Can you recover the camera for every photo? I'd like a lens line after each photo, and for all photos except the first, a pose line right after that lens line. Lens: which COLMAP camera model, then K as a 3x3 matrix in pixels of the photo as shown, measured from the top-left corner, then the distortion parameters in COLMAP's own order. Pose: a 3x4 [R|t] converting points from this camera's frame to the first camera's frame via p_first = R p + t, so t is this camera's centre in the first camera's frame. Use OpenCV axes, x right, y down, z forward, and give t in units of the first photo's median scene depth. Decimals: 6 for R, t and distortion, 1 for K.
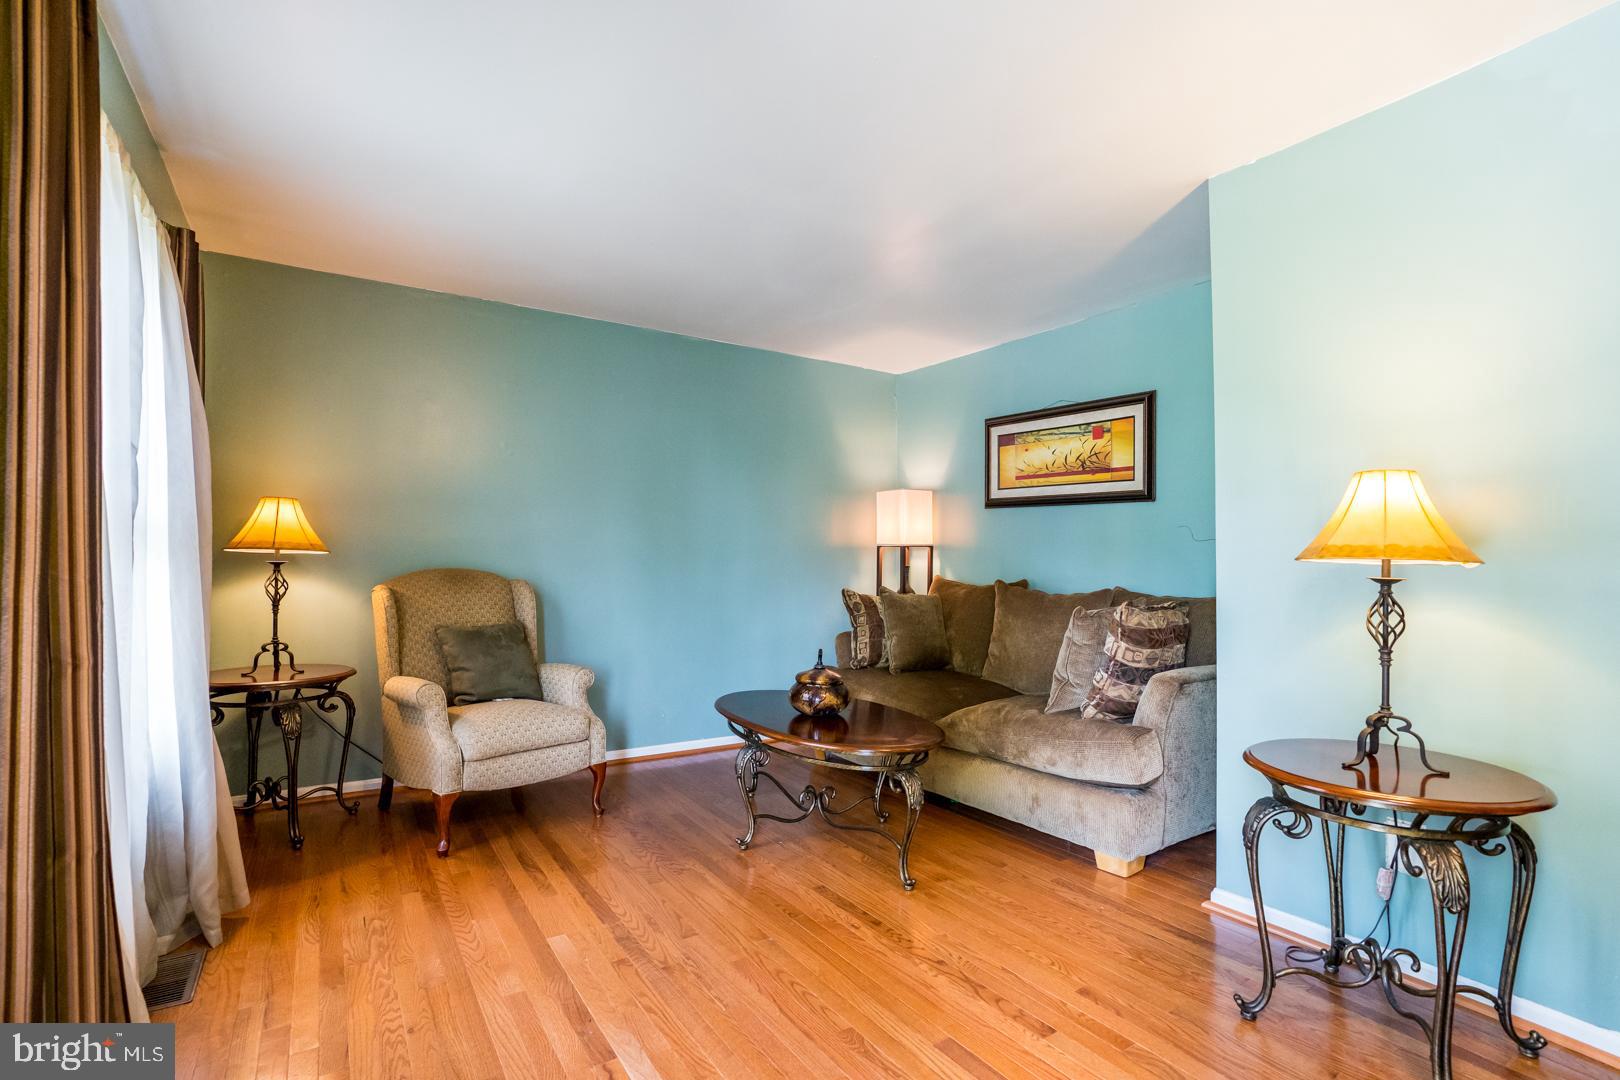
lens RADIAL K [[757.2, 0, 804.3], [0, 757.2, 516.5], [0, 0, 1]] dist [-0.057167, 0.020250]
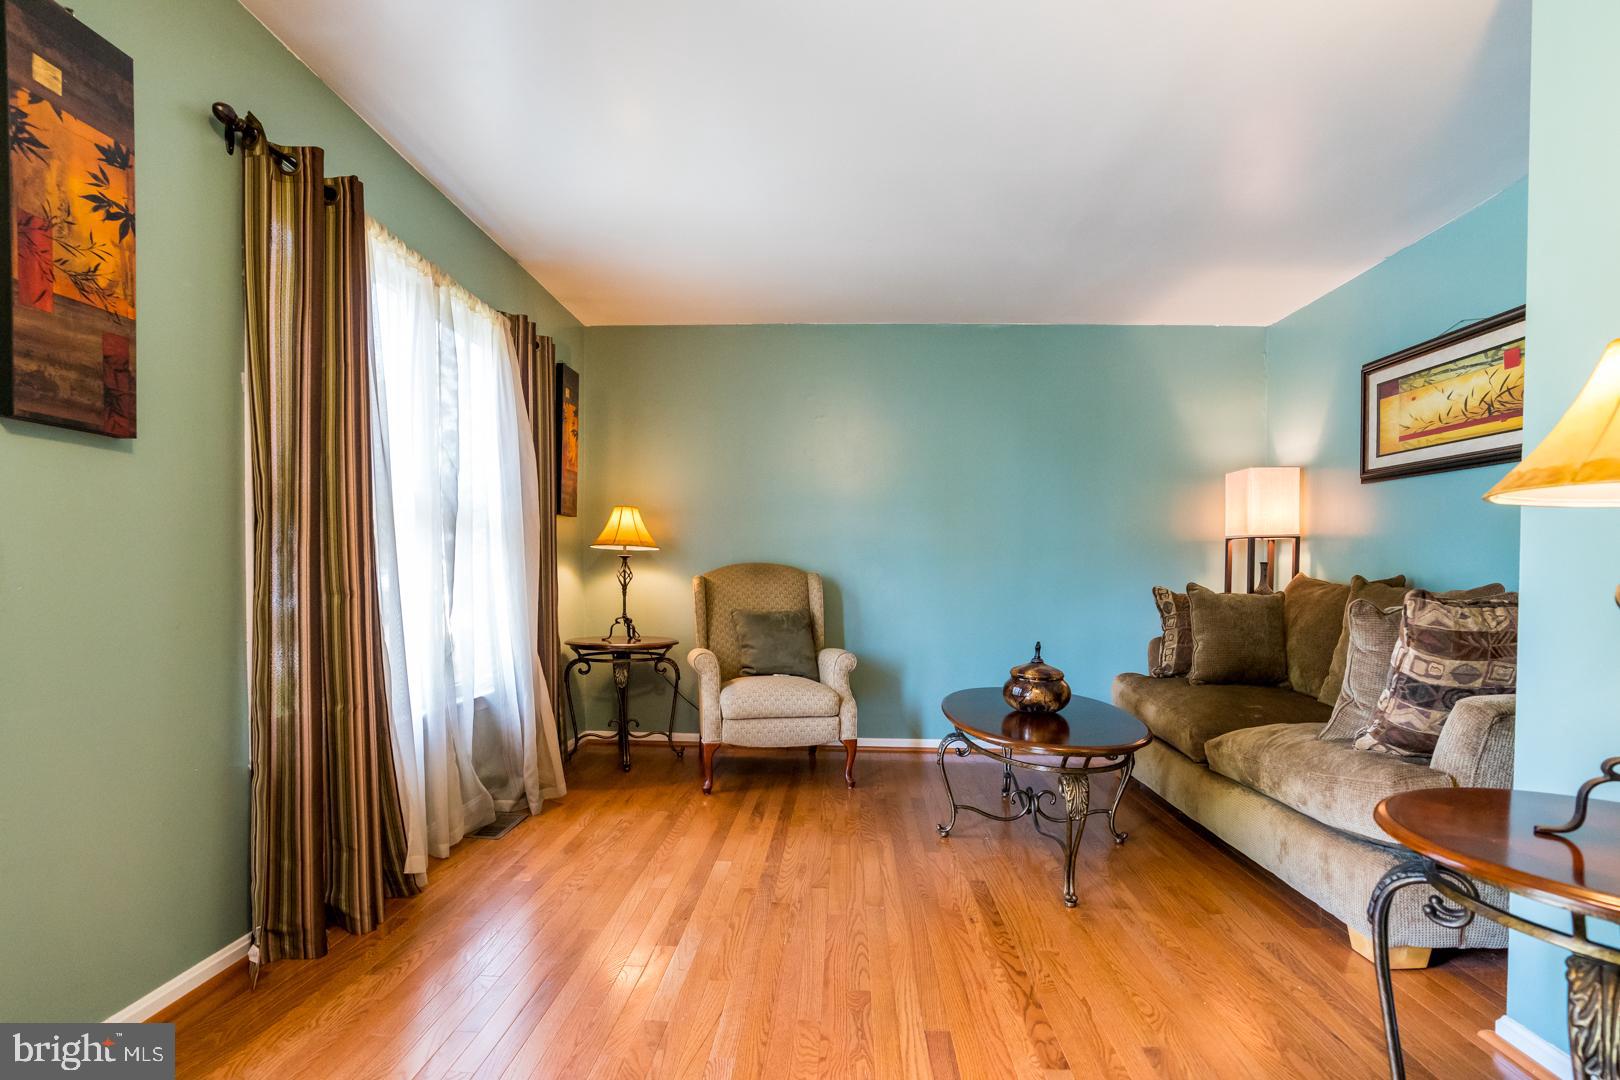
lens RADIAL K [[771.1, 0, 806.8], [0, 771.1, 573.9], [0, 0, 1]] dist [-0.054068, 0.020952]
pose [[0.809215, -0.001659, -0.587511, 0.348951], [0.032564, 0.998585, 0.042032, 0.044997], [0.586610, -0.053145, 0.808124, 0.084649]]
